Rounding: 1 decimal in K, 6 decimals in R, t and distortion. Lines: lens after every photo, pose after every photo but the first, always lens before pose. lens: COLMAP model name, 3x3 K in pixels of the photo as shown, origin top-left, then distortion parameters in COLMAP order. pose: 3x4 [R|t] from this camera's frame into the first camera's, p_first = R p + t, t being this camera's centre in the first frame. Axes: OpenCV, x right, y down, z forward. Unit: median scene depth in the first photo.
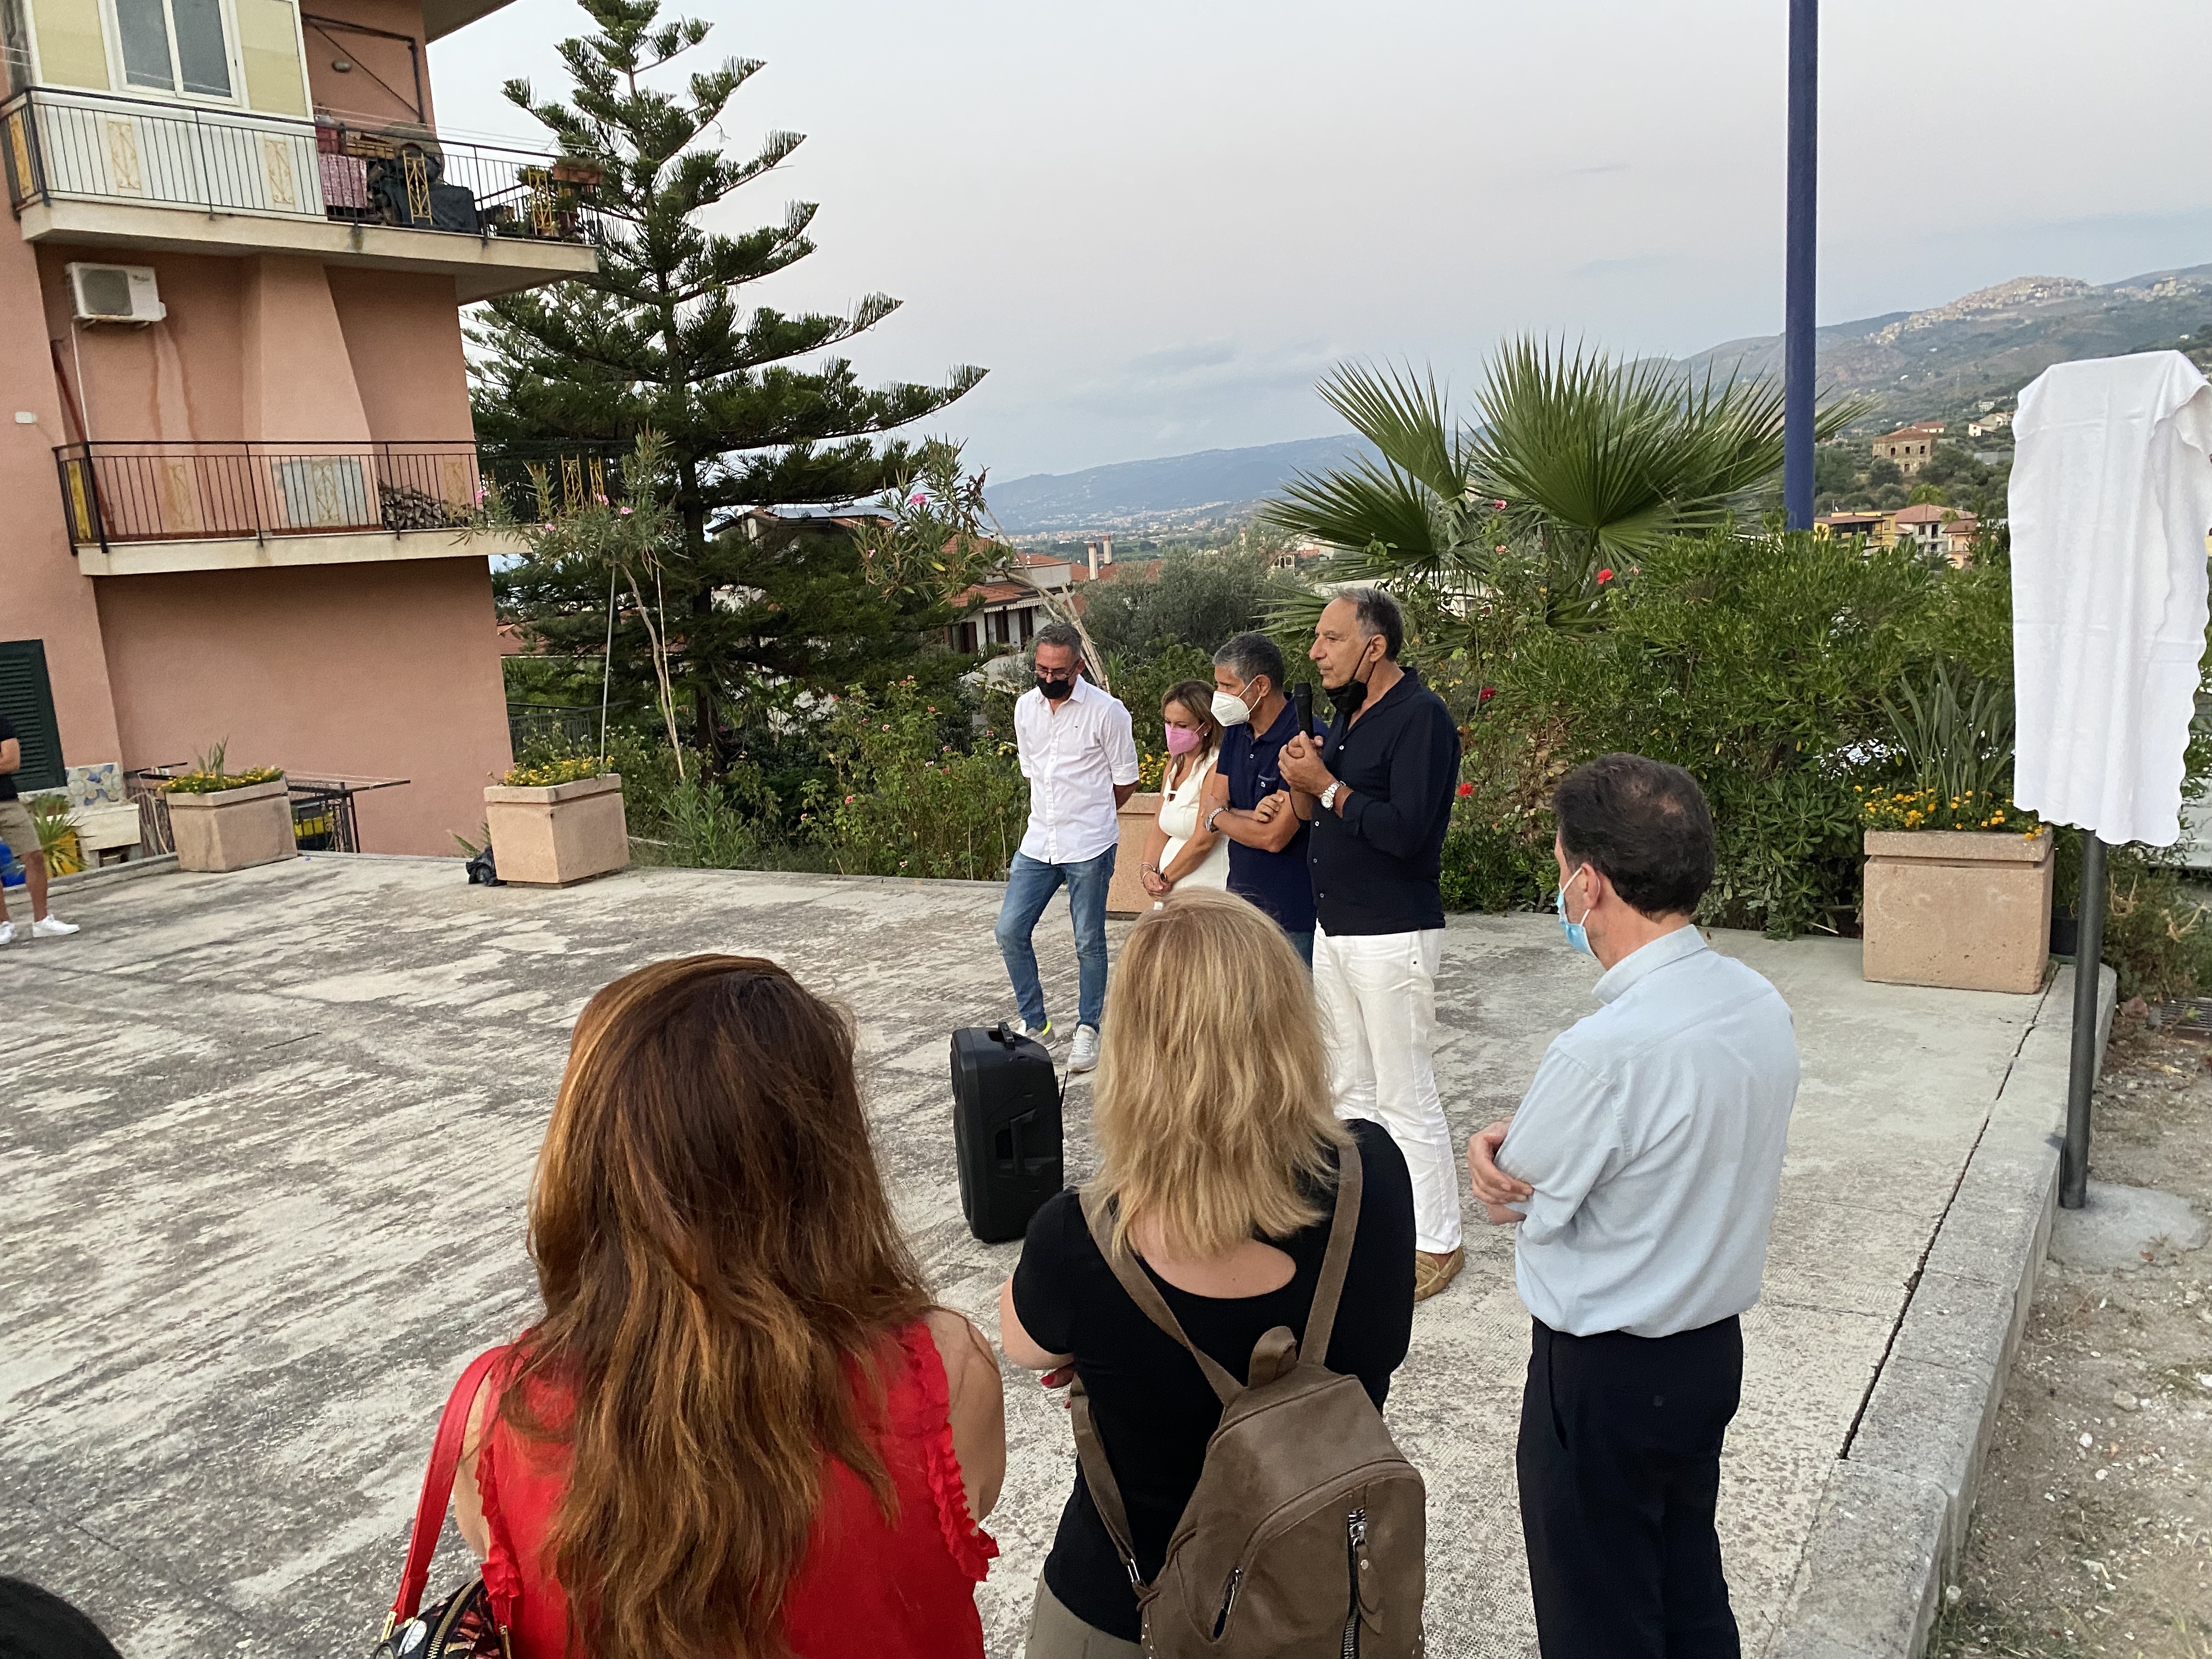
lens RADIAL K [[1654.6, 0, 1098.8], [0, 1654.6, 882.9], [0, 0, 1]] dist [0.044662, -0.065557]
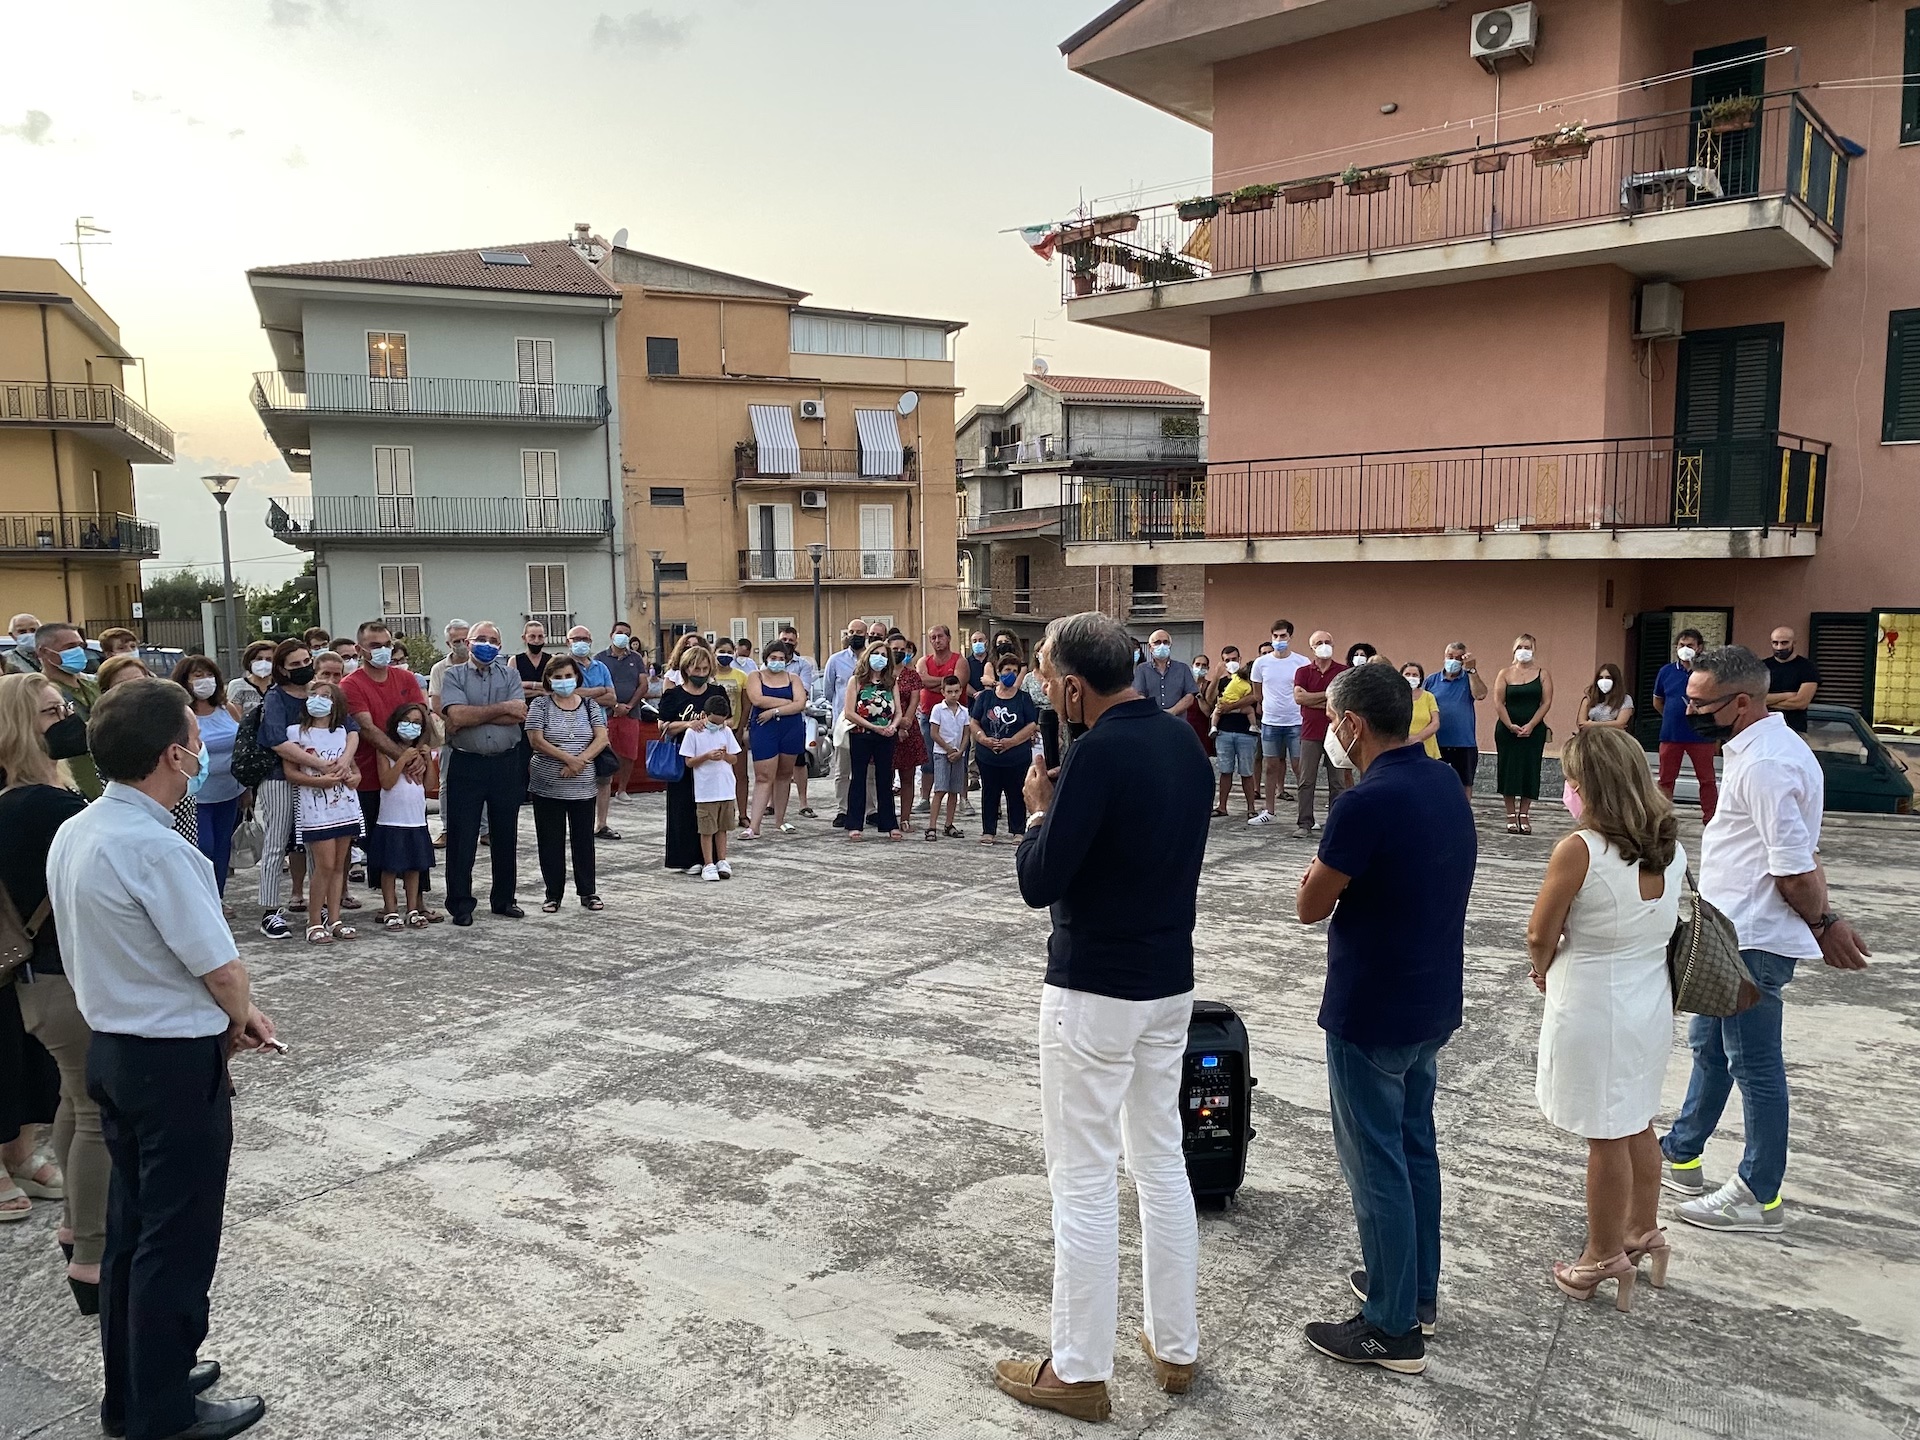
lens RADIAL K [[1444.9, 0, 956.2], [0, 1444.9, 724.1], [0, 0, 1]] dist [0.039628, -0.046859]
pose [[0.079423, 0.174814, -0.981393, 0.833796], [-0.212221, 0.964899, 0.154701, -0.212824], [0.973989, 0.195985, 0.113734, 0.706359]]
